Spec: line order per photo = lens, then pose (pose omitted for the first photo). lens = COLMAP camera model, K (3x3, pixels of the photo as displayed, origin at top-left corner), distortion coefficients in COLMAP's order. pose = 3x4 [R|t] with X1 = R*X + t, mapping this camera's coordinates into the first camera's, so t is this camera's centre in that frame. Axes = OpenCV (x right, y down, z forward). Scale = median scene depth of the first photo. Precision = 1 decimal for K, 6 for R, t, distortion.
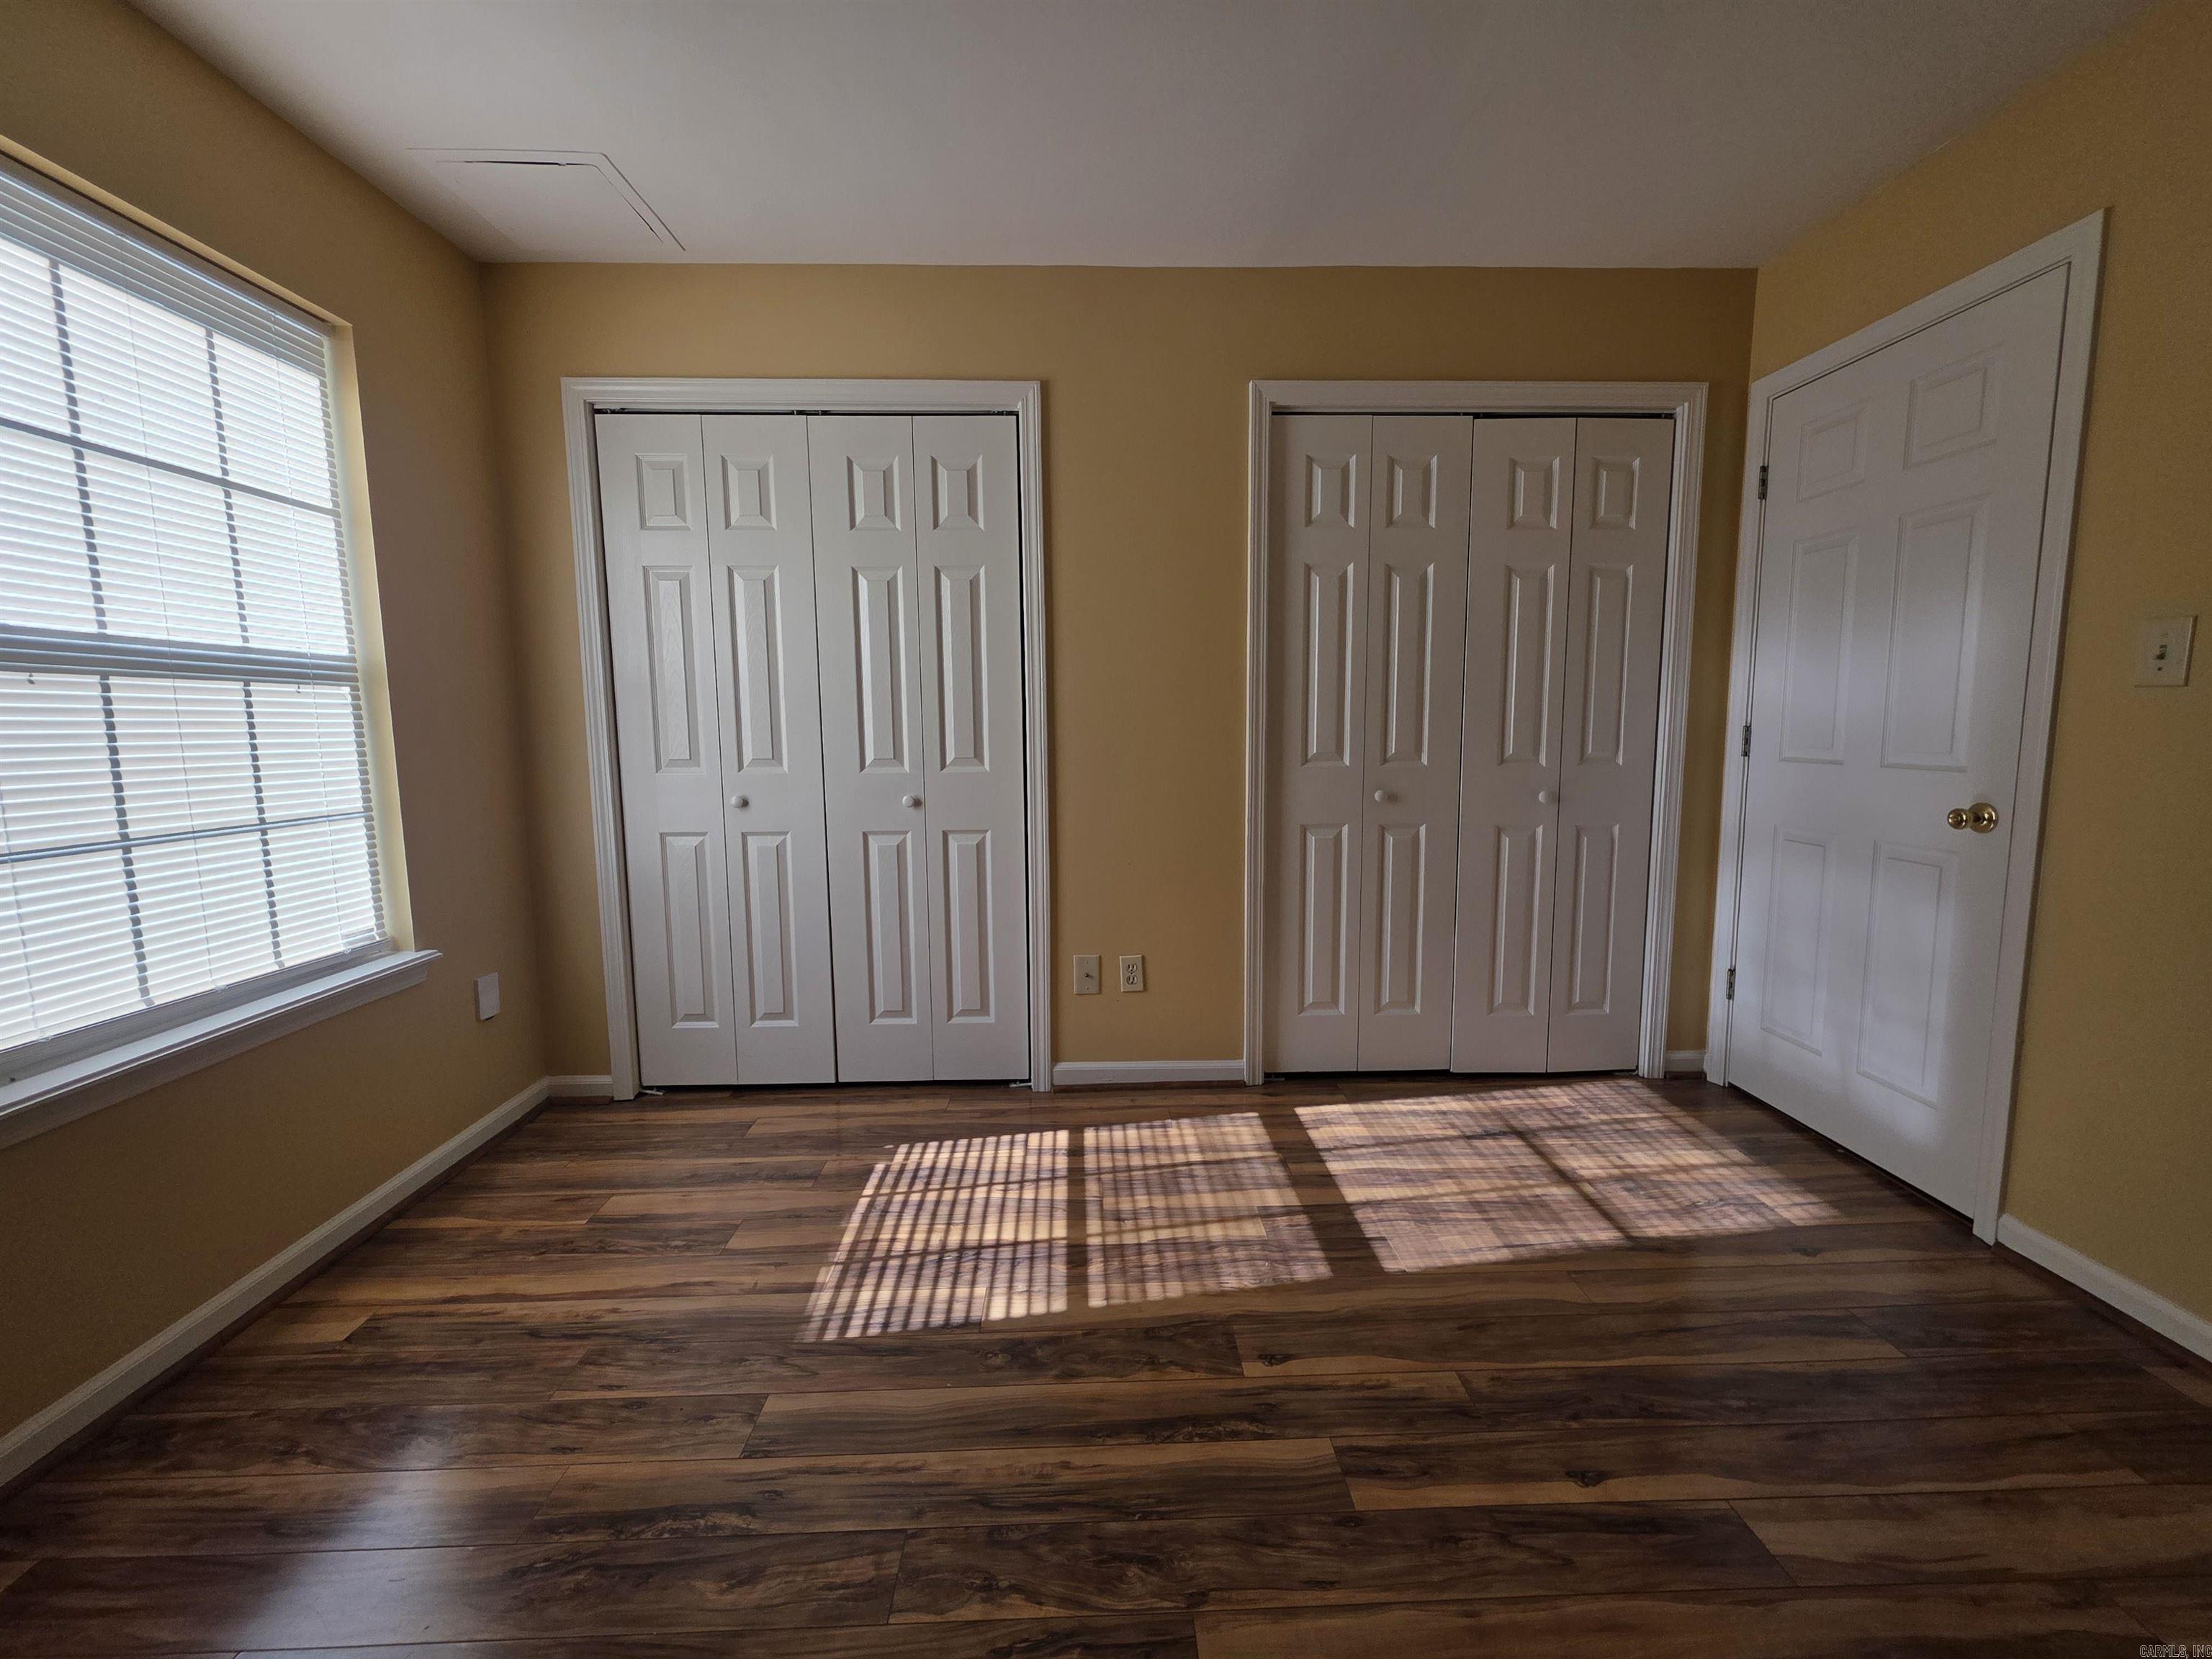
lens RADIAL K [[888.3, 0, 1110.0], [0, 888.3, 811.0], [0, 0, 1]] dist [0.000552, -0.000430]
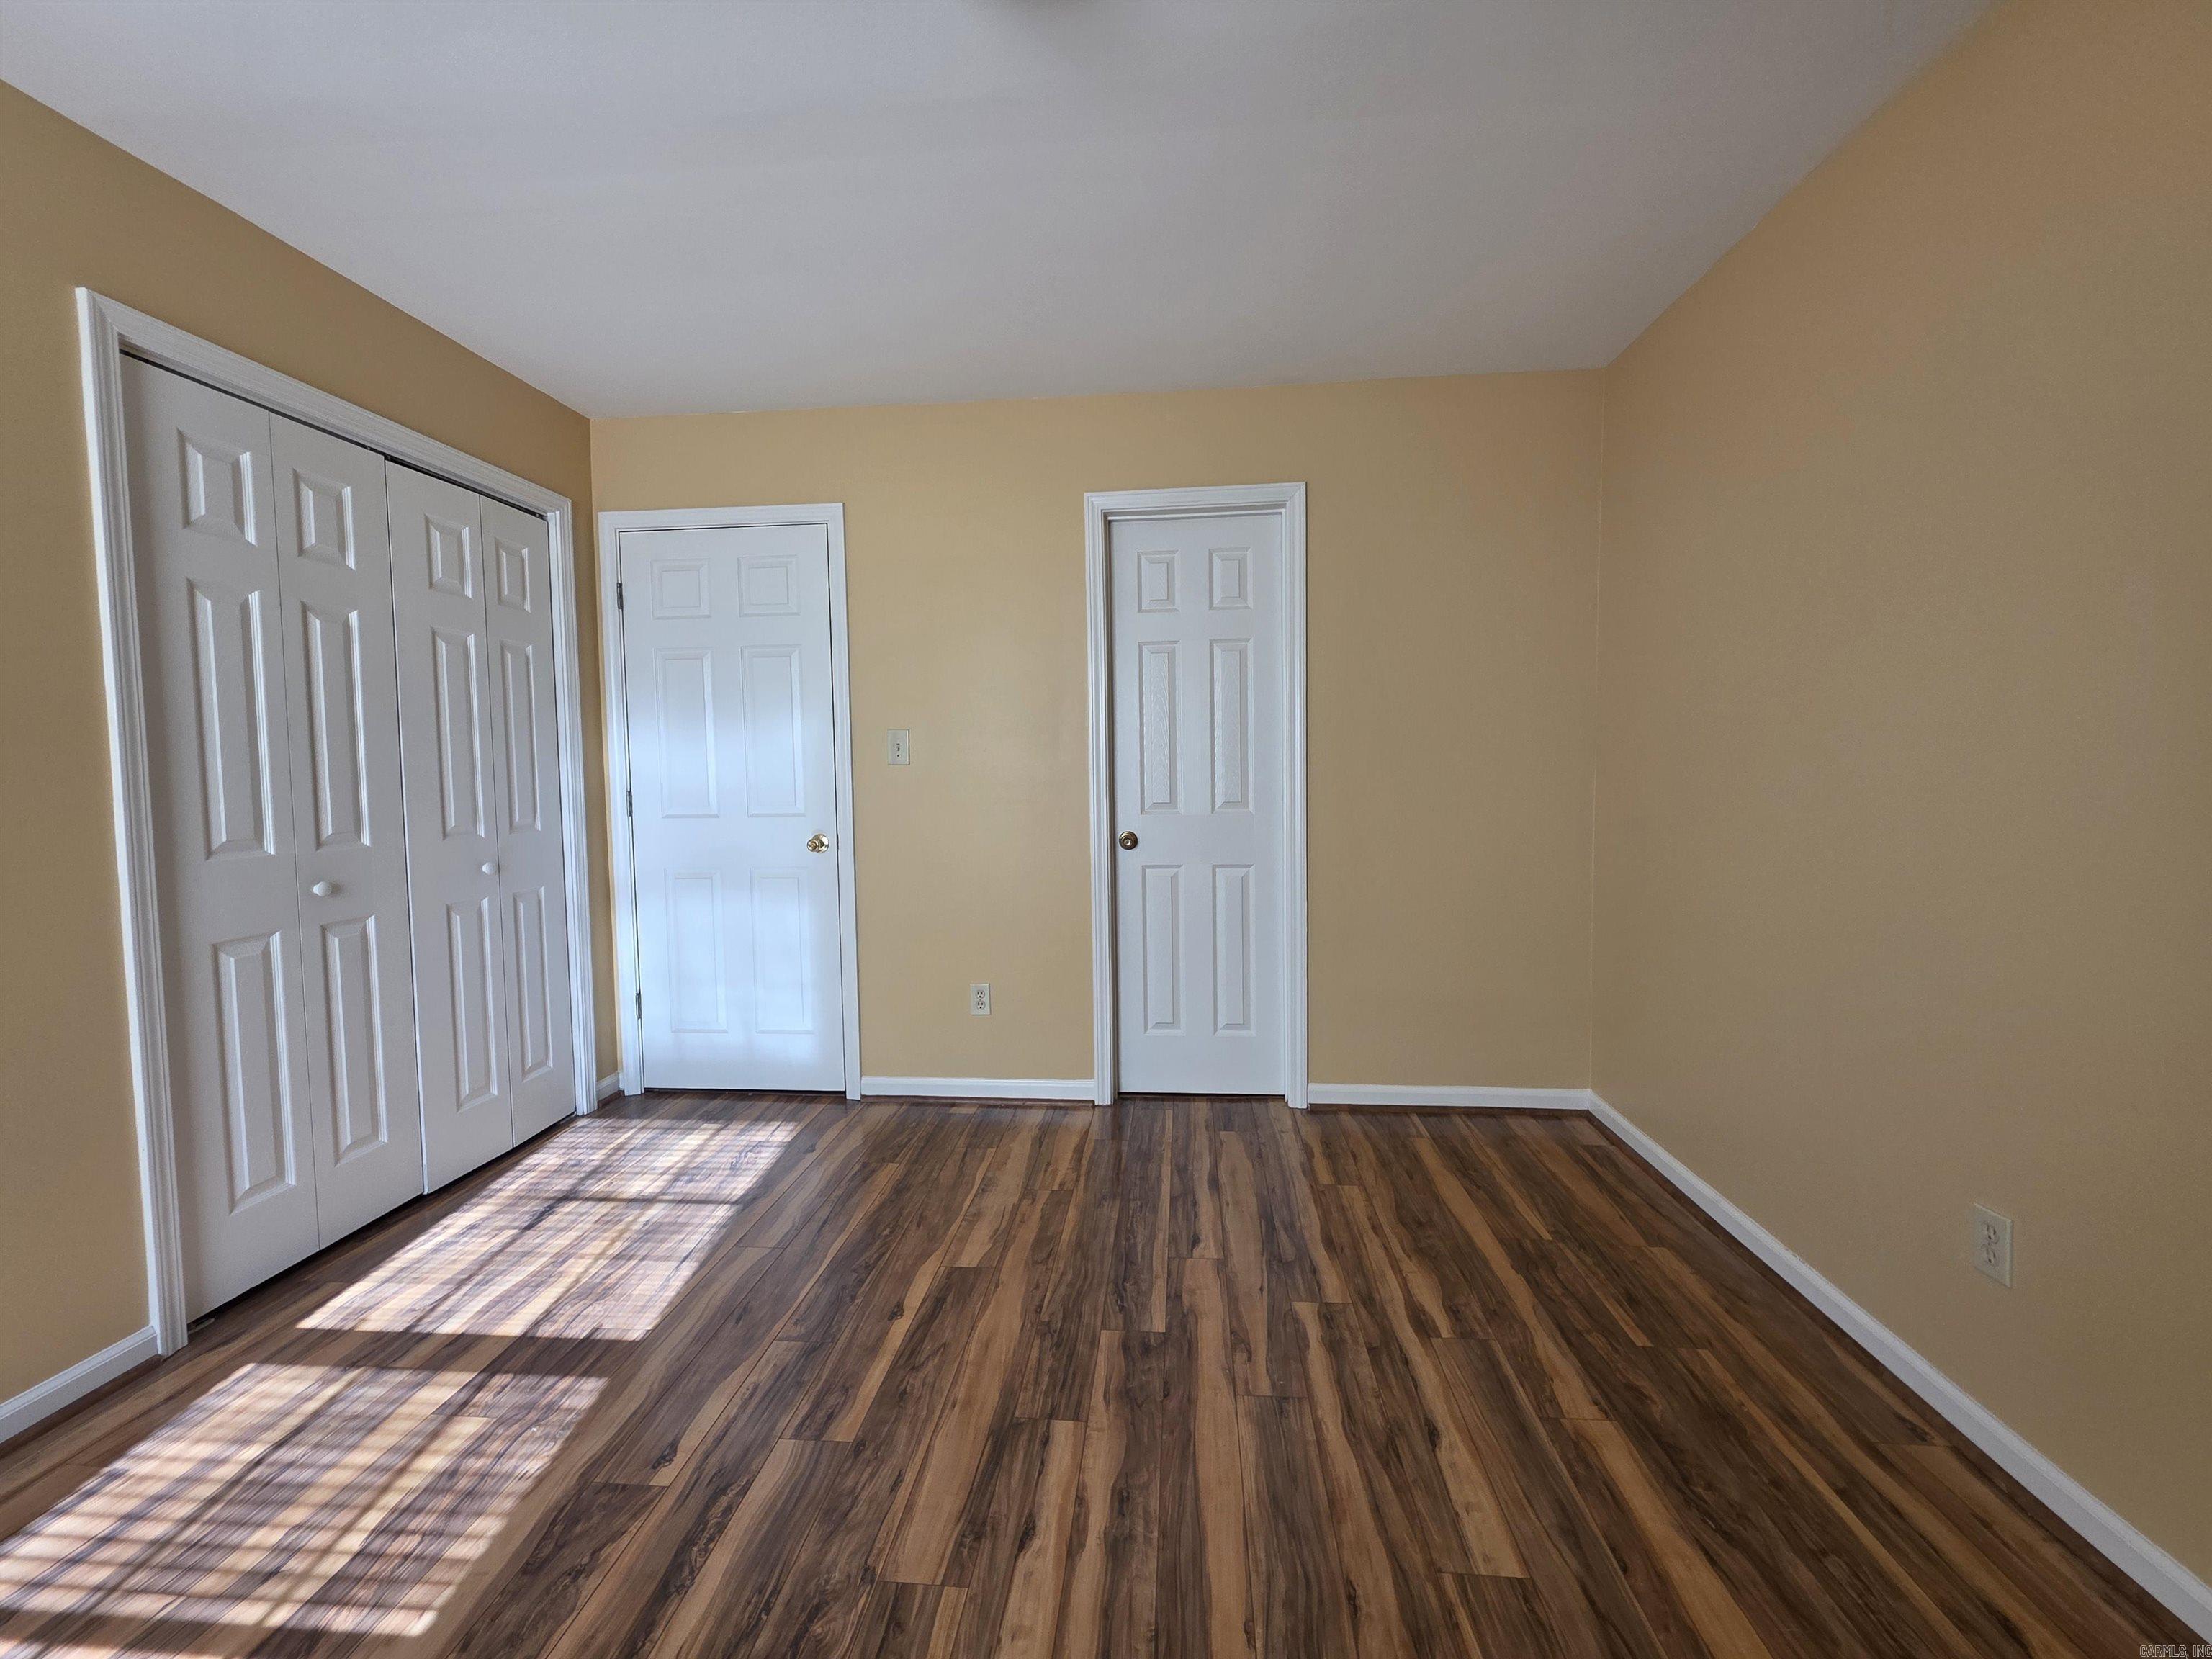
lens RADIAL K [[888.3, 0, 1110.0], [0, 888.3, 811.0], [0, 0, 1]] dist [0.000552, -0.000430]
pose [[0.115075, -0.043990, 0.992382, -0.487444], [0.118536, 0.992489, 0.030250, -0.031909], [-0.986259, 0.114152, 0.119425, 0.241429]]
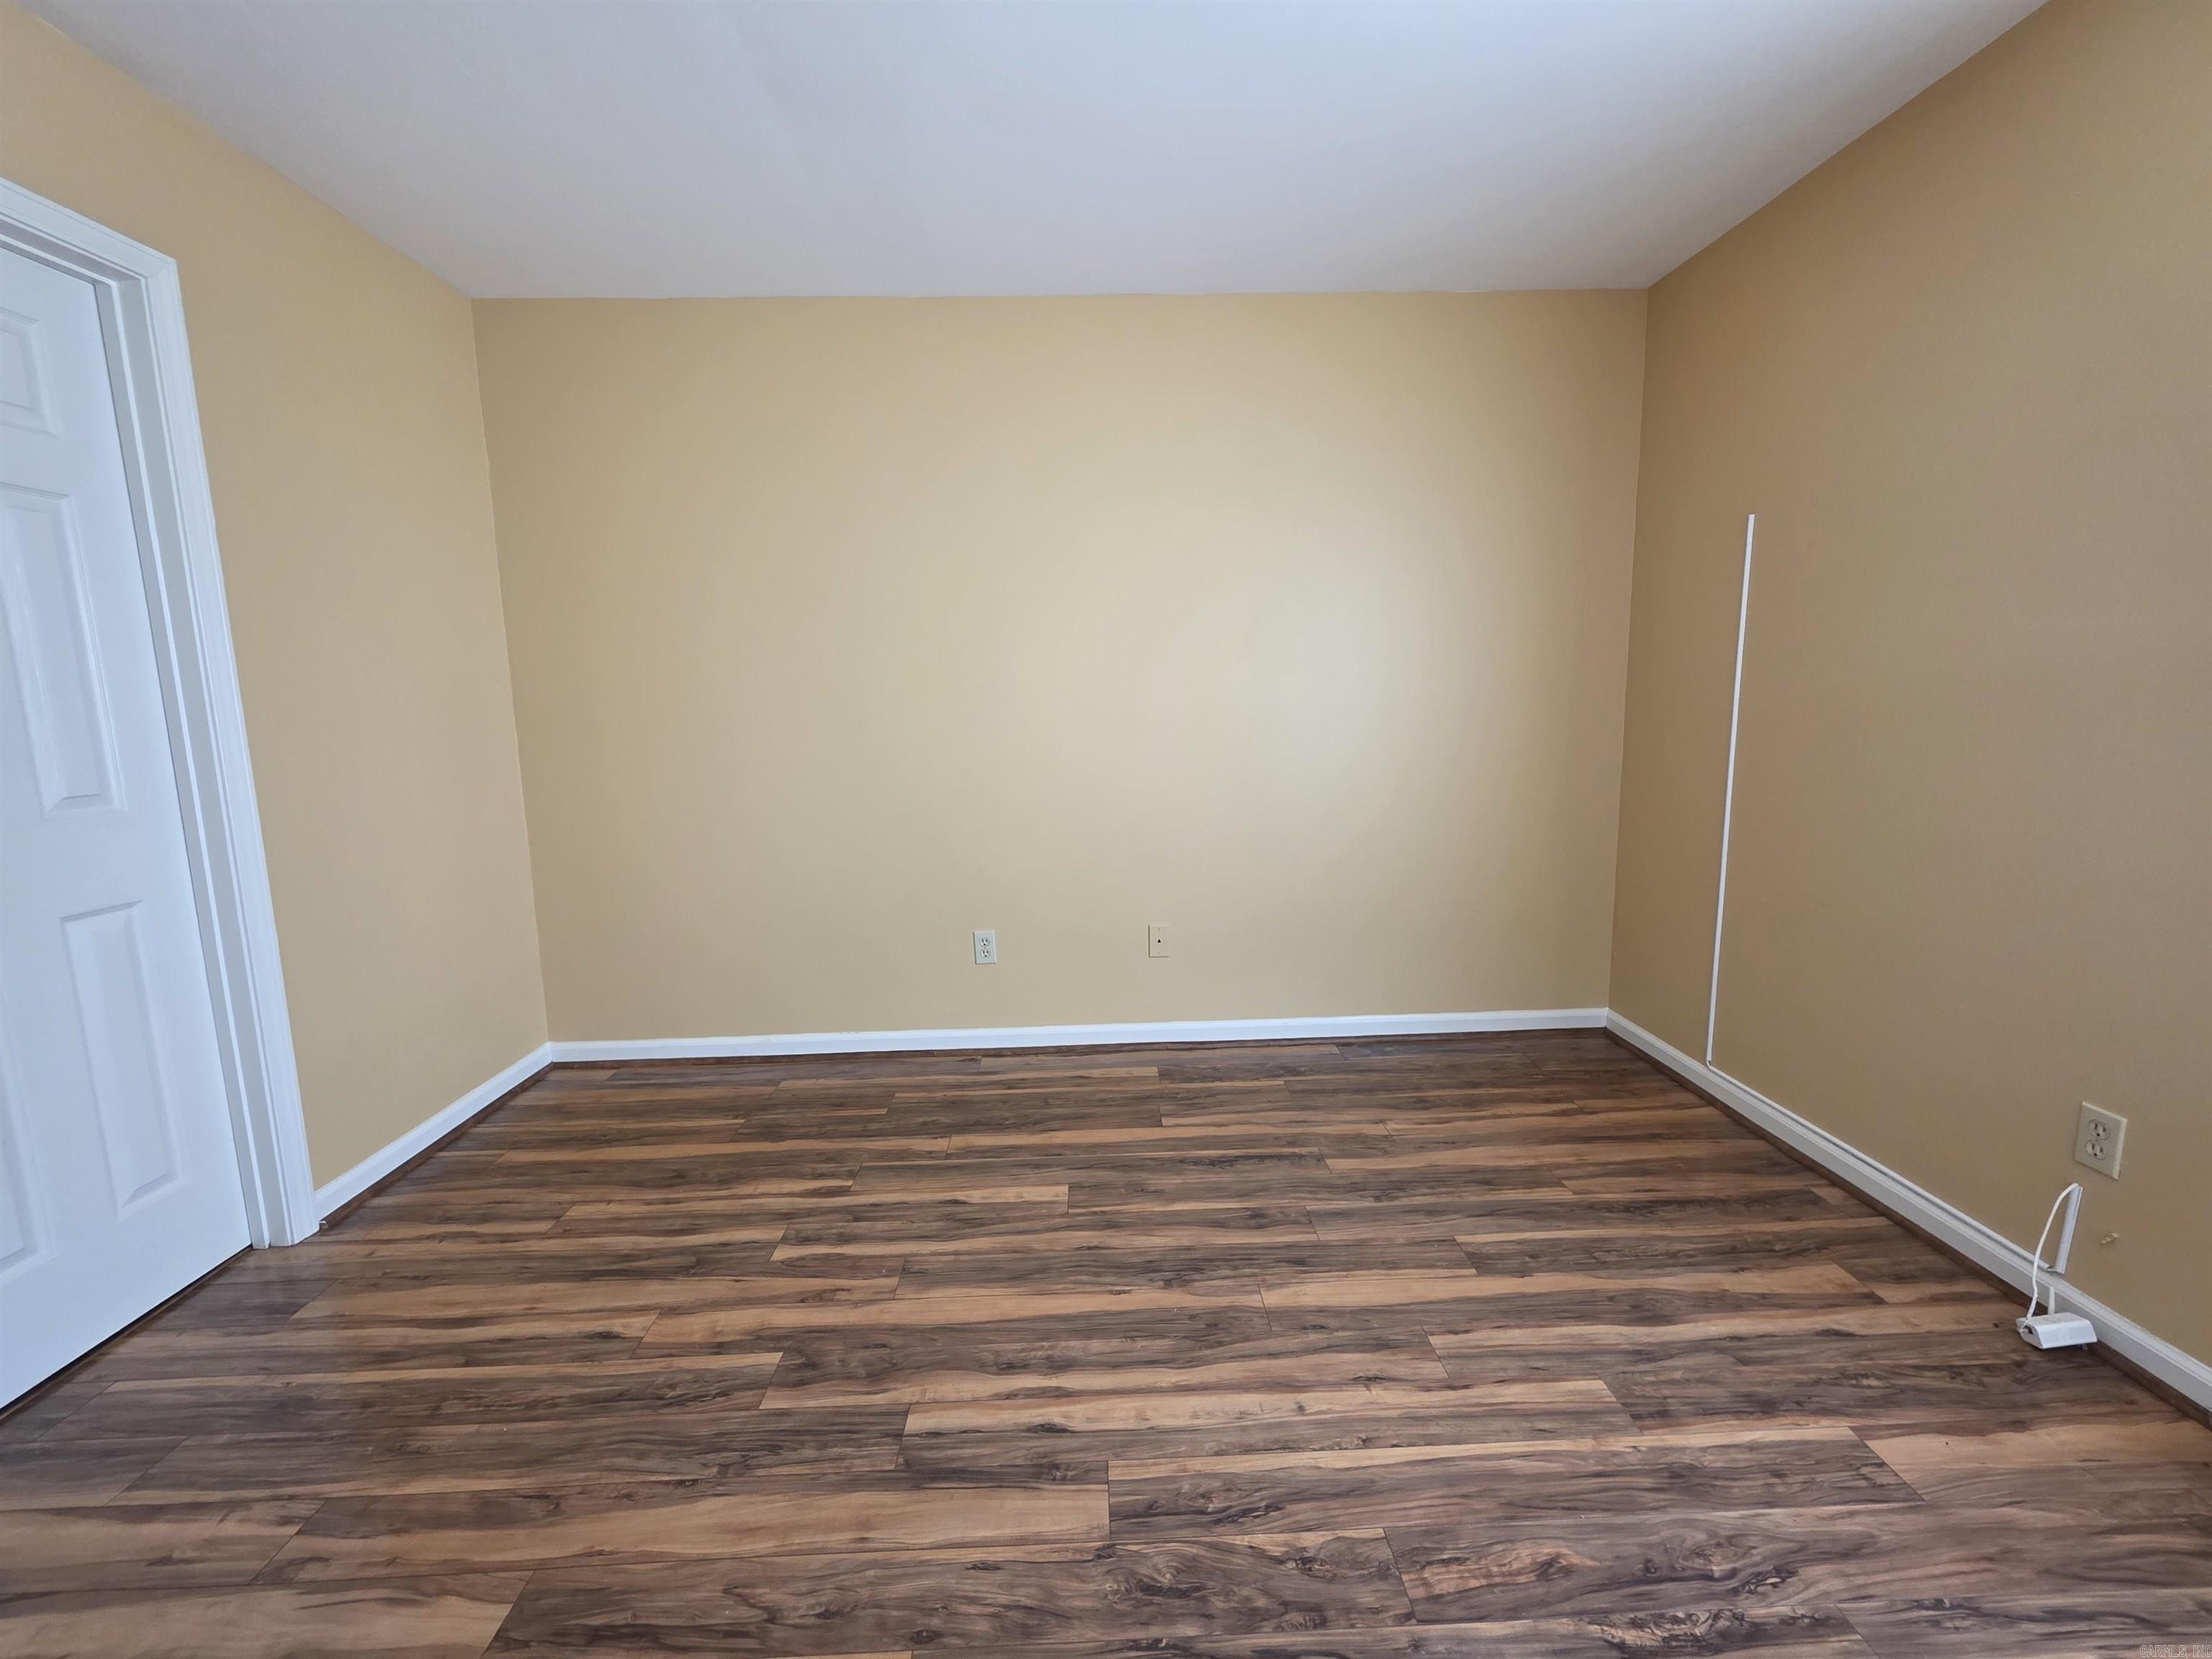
lens RADIAL K [[888.3, 0, 1110.0], [0, 888.3, 811.0], [0, 0, 1]] dist [0.000552, -0.000430]
pose [[-0.999562, 0.029438, 0.002934, 0.033210], [0.029290, 0.970849, 0.237896, -0.125421], [0.004154, 0.237878, -0.971286, 0.960971]]
